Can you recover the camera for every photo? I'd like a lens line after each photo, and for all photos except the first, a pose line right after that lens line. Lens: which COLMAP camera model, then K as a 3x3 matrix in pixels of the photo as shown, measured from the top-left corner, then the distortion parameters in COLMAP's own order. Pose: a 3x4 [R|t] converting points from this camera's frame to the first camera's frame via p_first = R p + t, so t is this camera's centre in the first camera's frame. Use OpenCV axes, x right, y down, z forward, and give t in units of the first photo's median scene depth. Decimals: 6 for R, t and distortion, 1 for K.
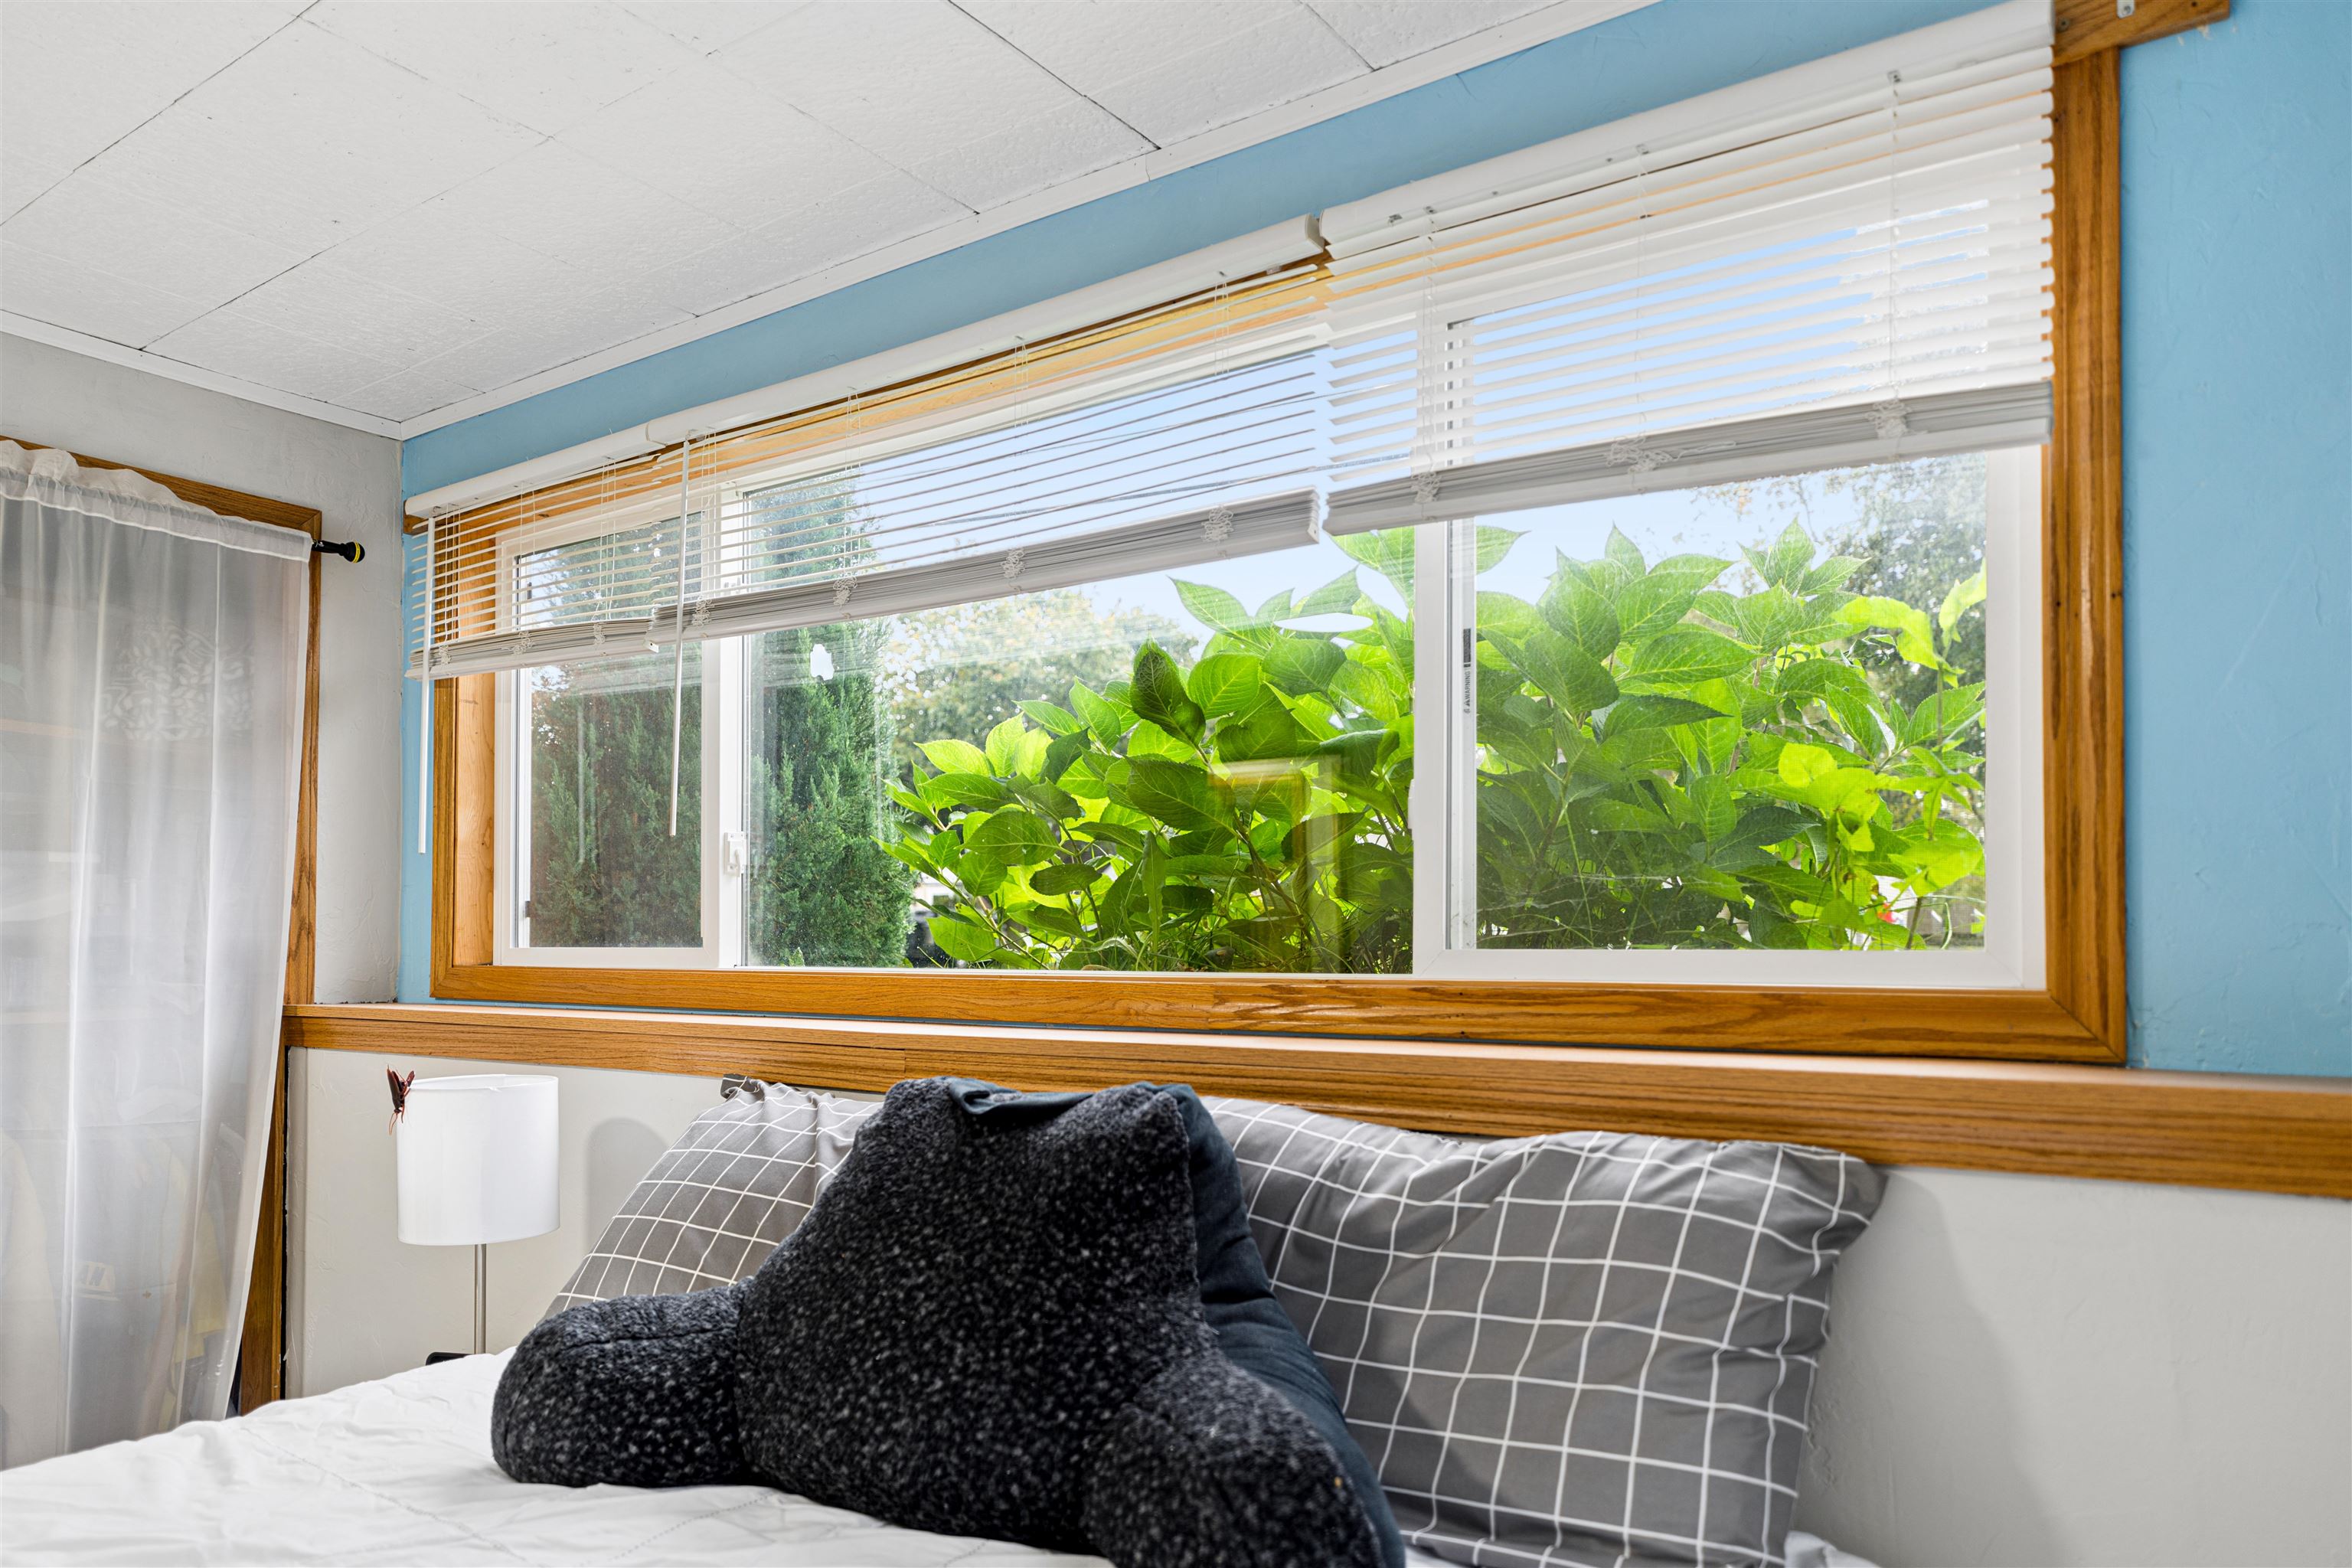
lens RADIAL K [[1441.6, 0, 1172.7], [0, 1441.6, 988.7], [0, 0, 1]] dist [-0.002960, 0.002536]
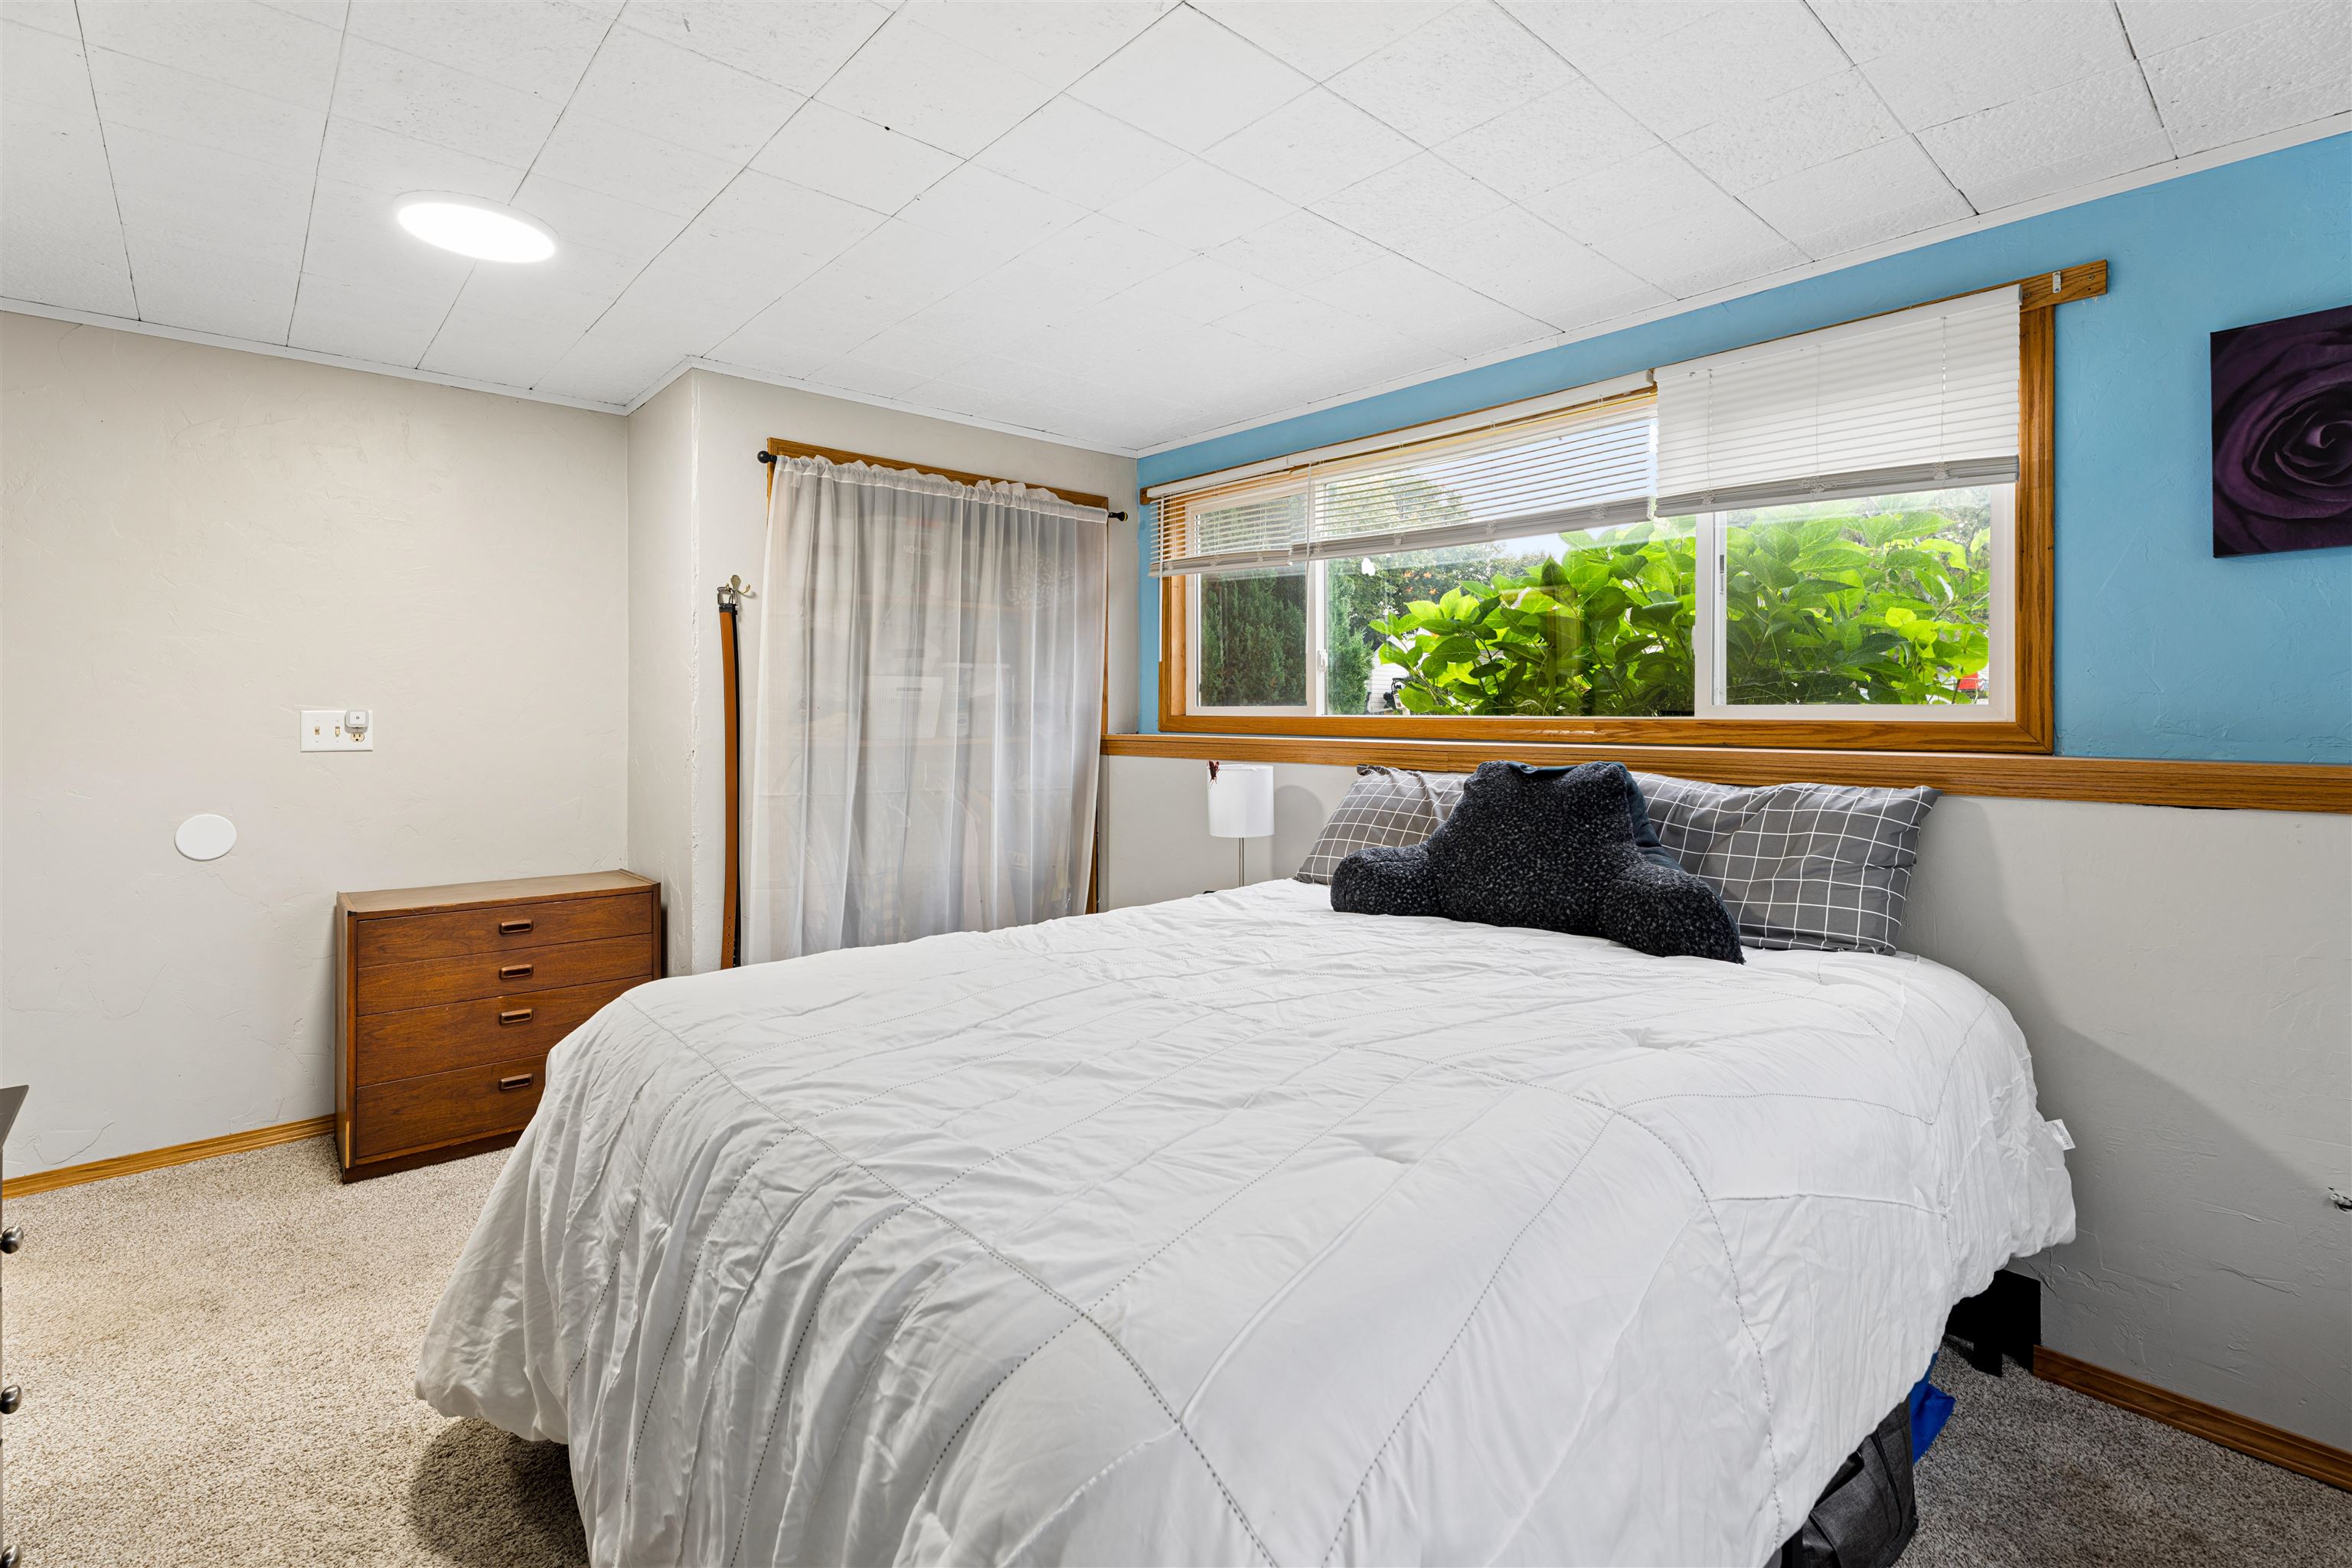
lens RADIAL K [[1066.7, 0, 1177.3], [0, 1066.7, 725.0], [0, 0, 1]] dist [0.015051, -0.000170]
pose [[0.984510, -0.003440, -0.175292, -0.302531], [0.002154, 0.999969, -0.007529, 0.011944], [0.175313, 0.007035, 0.984488, -0.676568]]
